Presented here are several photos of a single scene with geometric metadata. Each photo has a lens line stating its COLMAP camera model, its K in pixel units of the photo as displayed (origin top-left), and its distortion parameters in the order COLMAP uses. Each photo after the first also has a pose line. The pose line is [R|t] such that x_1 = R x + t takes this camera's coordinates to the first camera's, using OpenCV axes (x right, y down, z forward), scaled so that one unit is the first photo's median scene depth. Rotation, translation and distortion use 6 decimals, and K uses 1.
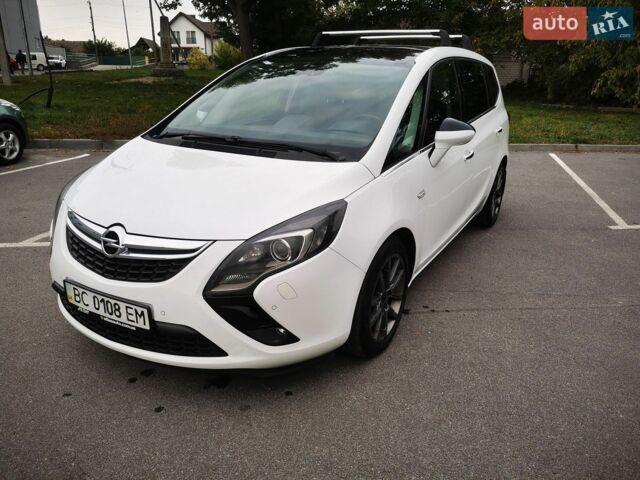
lens RADIAL K [[501.9, 0, 316.7], [0, 501.9, 240.3], [0, 0, 1]] dist [-0.002533, -0.000347]
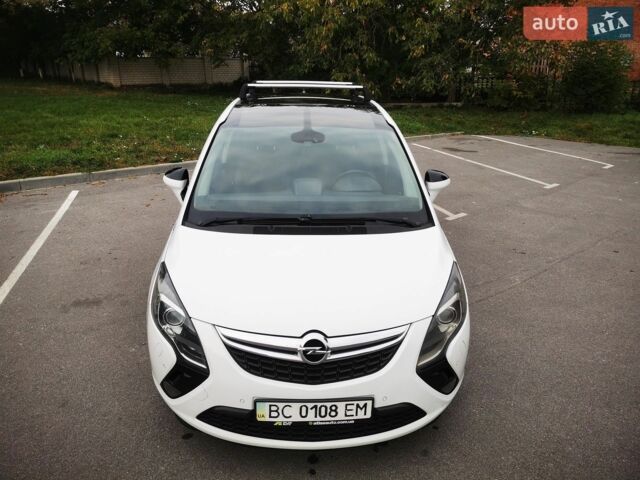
lens RADIAL K [[501.9, 0, 317.4], [0, 501.9, 237.5], [0, 0, 1]] dist [-0.002533, -0.000347]
pose [[0.842902, -0.181597, 0.506497, -0.890445], [0.173463, 0.982779, 0.063687, -0.290395], [-0.509340, 0.034177, 0.859887, 0.099732]]
